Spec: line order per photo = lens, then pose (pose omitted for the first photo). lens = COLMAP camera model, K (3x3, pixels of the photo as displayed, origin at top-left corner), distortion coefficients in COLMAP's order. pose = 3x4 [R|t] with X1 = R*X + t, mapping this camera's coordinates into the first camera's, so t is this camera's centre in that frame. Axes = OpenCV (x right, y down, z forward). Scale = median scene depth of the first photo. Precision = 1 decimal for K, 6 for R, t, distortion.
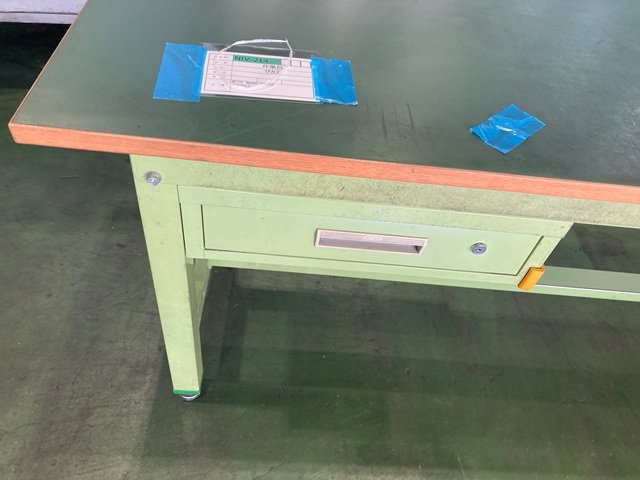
lens RADIAL K [[516.7, 0, 325.9], [0, 516.7, 238.3], [0, 0, 1]] dist [-0.002206, 0.006919]
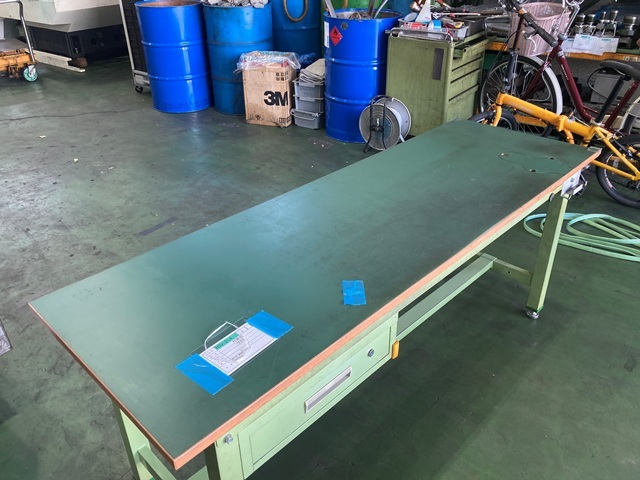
lens RADIAL K [[516.7, 0, 317.9], [0, 516.7, 239.6], [0, 0, 1]] dist [-0.002206, 0.006919]
pose [[0.692817, -0.482639, 0.535783, -0.382046], [0.611527, 0.786980, -0.081841, -0.164051], [-0.382150, 0.384347, 0.840380, -0.370483]]
